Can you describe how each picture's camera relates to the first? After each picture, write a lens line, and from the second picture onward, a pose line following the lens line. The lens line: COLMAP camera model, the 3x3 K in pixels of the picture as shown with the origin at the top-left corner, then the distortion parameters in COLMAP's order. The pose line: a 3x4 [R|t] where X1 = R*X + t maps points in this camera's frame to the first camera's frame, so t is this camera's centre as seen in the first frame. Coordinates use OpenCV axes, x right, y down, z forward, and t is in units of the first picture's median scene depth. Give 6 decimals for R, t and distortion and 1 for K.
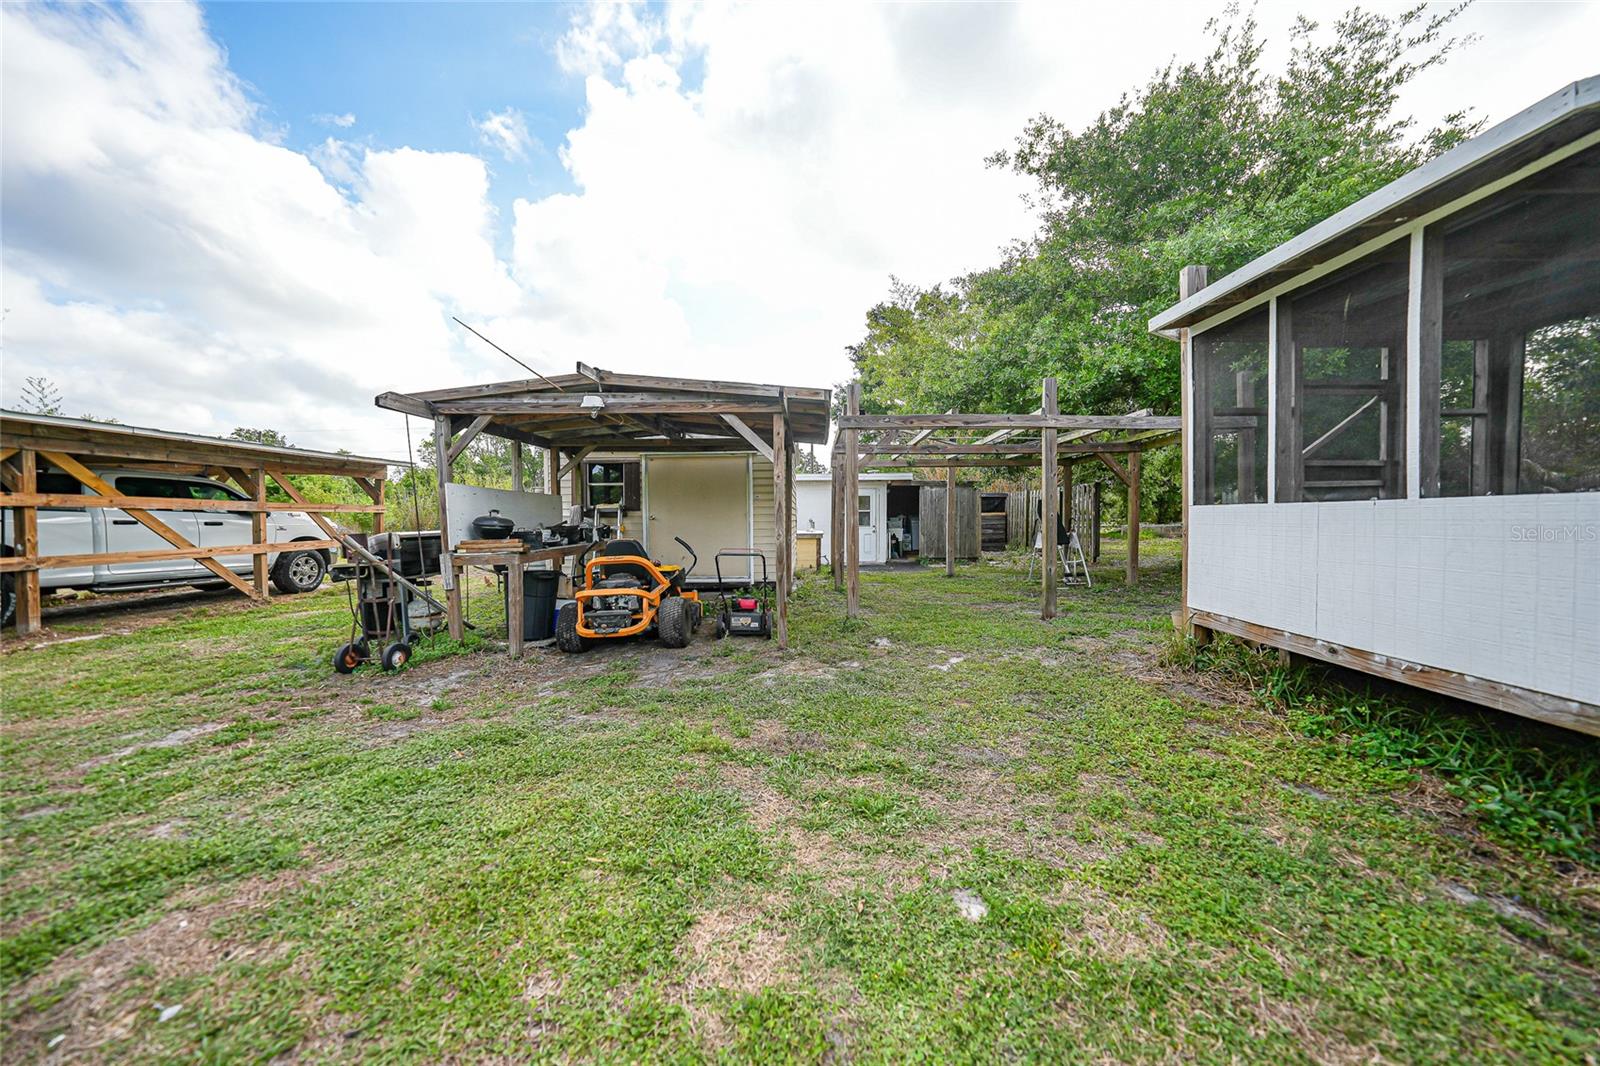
lens RADIAL K [[542.5, 0, 793.4], [0, 542.5, 530.7], [0, 0, 1]] dist [0.000912, -0.000006]
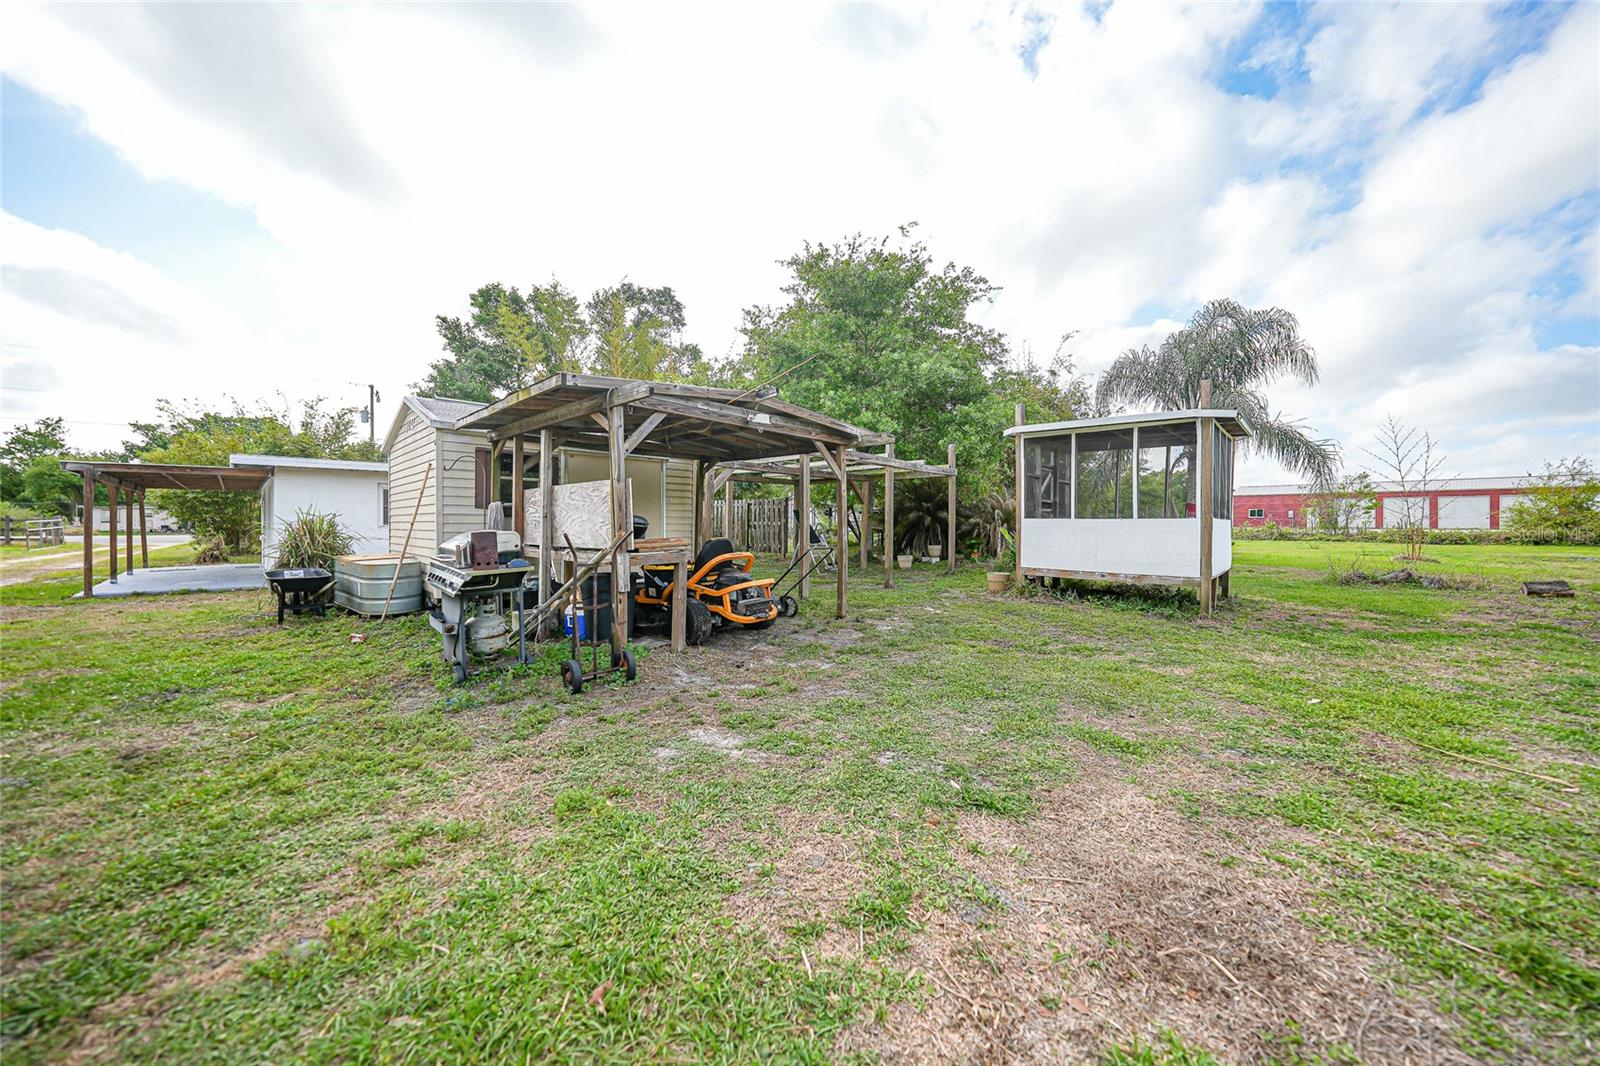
lens RADIAL K [[542.5, 0, 797.6], [0, 542.5, 534.6], [0, 0, 1]] dist [0.000912, -0.000006]
pose [[0.695807, -0.004215, 0.718216, -1.086494], [0.006397, 0.999979, -0.000328, 0.009091], [-0.718200, 0.004823, 0.695820, 0.136585]]
